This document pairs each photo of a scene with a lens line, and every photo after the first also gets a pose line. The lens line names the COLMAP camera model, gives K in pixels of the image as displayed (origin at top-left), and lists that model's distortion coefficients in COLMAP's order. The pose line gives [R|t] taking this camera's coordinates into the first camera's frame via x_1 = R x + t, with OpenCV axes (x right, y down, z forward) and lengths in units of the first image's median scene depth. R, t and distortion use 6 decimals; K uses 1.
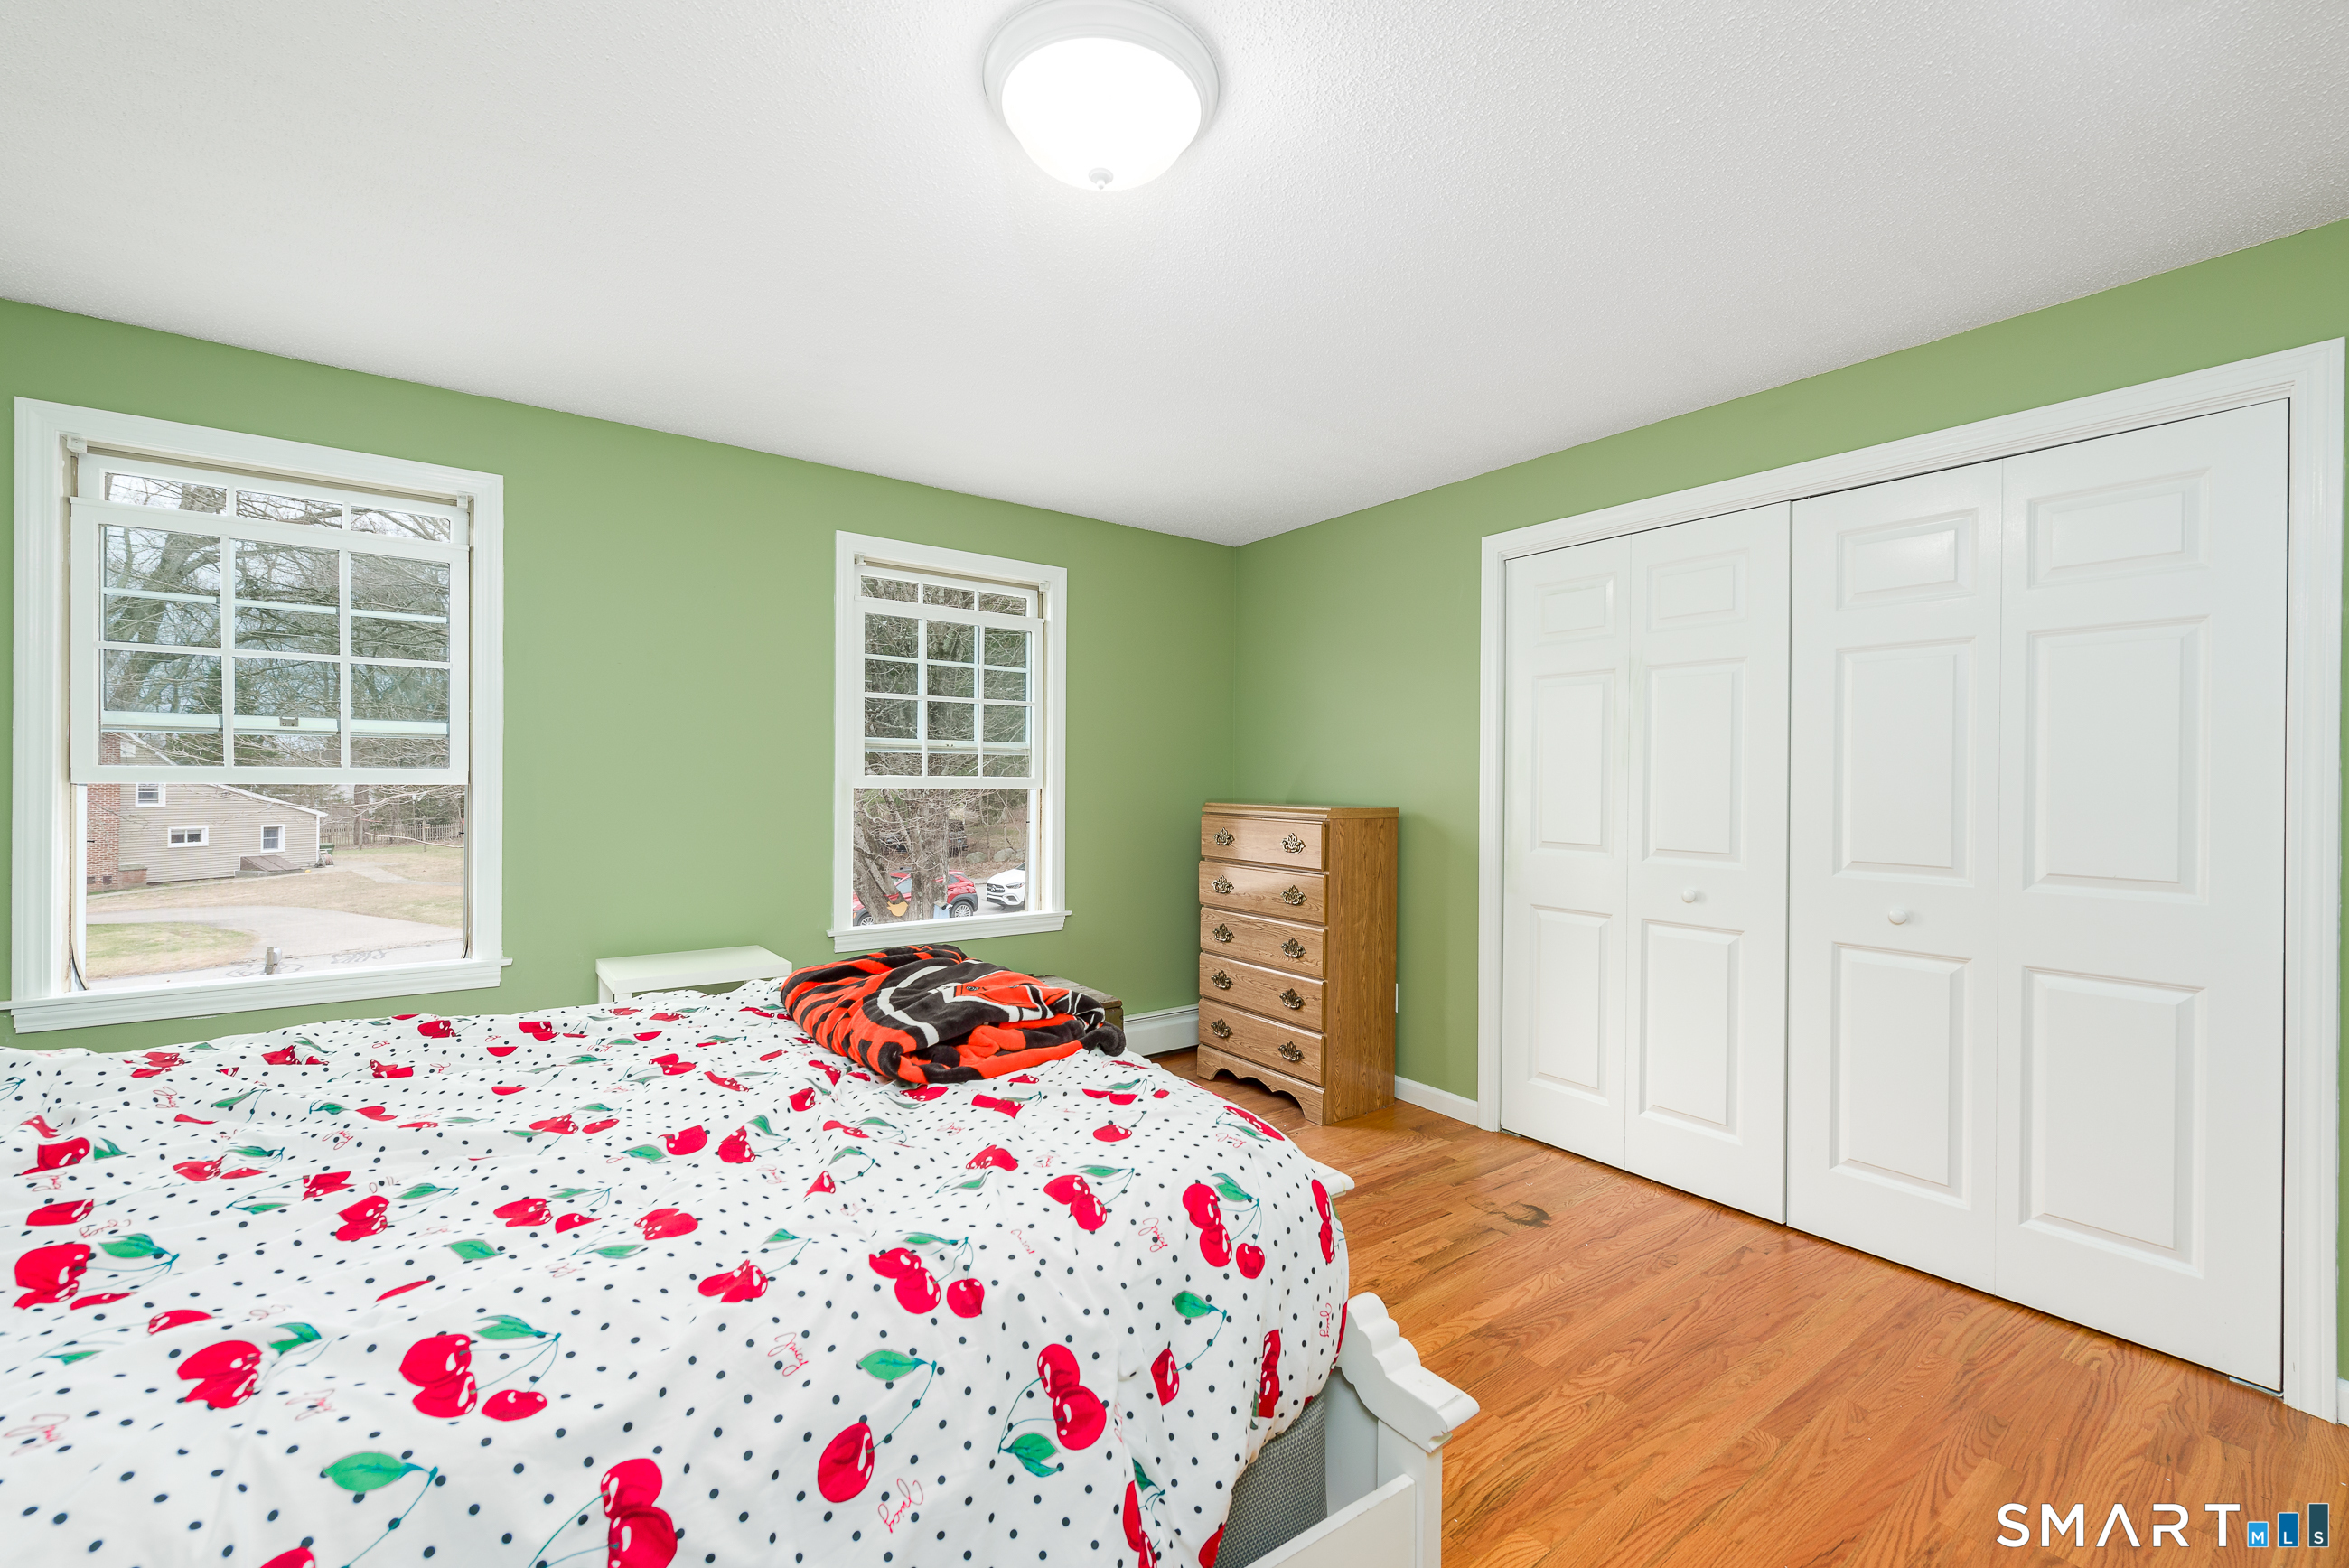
lens RADIAL K [[981.4, 0, 1174.5], [0, 981.4, 784.0], [0, 0, 1]] dist [0.029428, 0.000171]
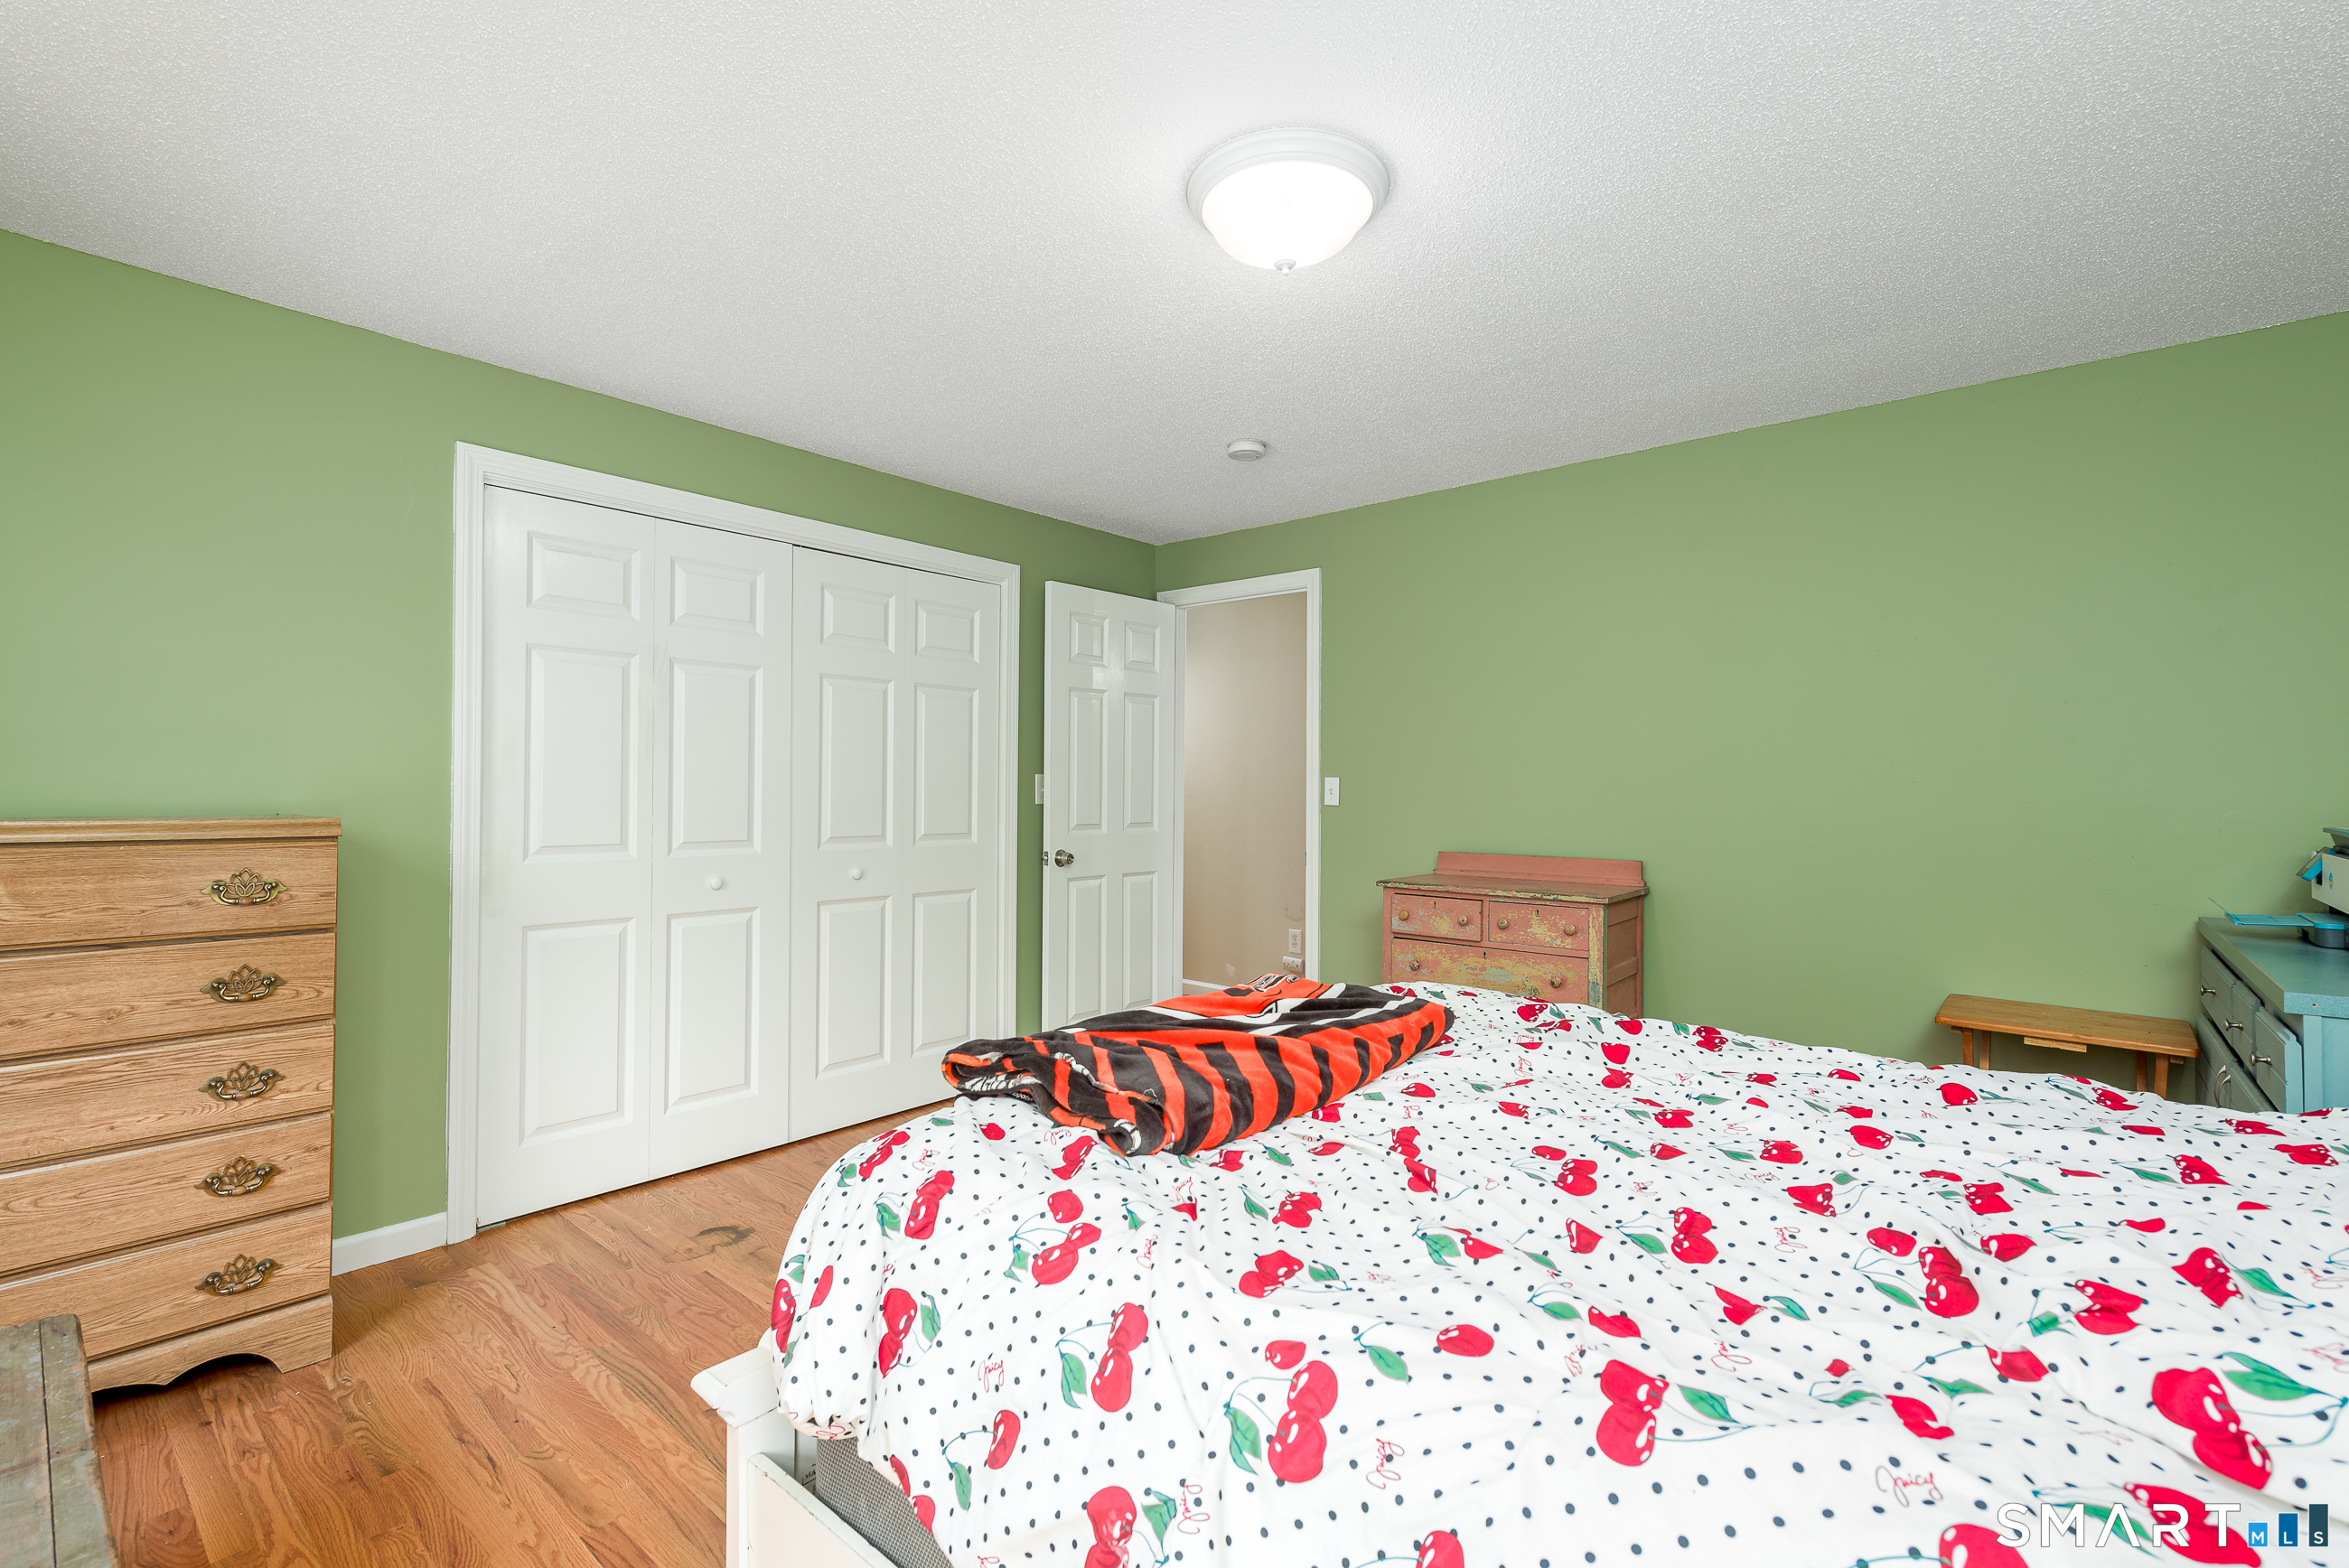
lens RADIAL K [[1013.5, 0, 1174.5], [0, 1013.5, 784.0], [0, 0, 1]] dist [-0.000441, -0.000012]
pose [[-0.210115, -0.005691, 0.977660, -0.299581], [0.005510, 0.999960, 0.007005, 0.002216], [-0.977661, 0.006859, -0.210076, 0.352173]]
